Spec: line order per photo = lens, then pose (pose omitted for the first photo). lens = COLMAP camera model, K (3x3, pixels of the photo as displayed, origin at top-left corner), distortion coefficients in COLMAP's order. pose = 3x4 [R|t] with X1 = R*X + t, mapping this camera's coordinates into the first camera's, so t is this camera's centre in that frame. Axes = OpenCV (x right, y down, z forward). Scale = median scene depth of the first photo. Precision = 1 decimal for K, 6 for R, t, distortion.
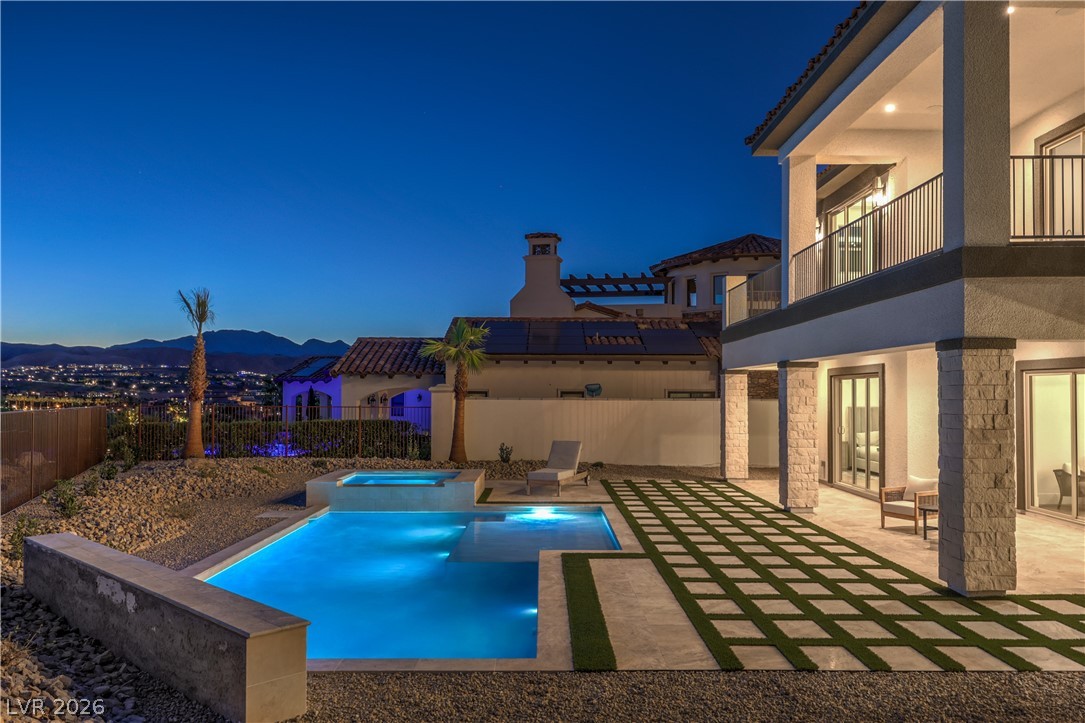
lens RADIAL K [[816.6, 0, 543.5], [0, 816.6, 375.1], [0, 0, 1]] dist [-0.003451, -0.001122]
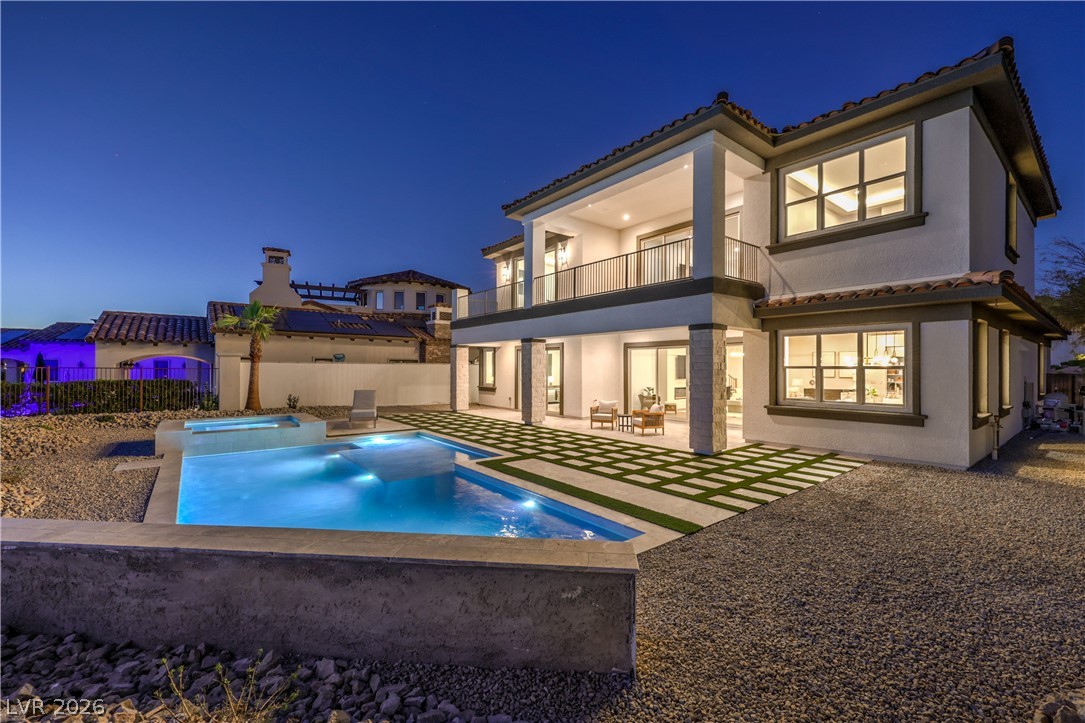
lens RADIAL K [[446.2, 0, 542.5], [0, 446.2, 361.5], [0, 0, 1]] dist [0.001657, 0.000398]
pose [[0.786313, 0.010752, 0.617735, -0.191585], [-0.017107, 0.999844, 0.004372, 0.019268], [-0.617592, -0.014005, 0.786374, 0.166512]]
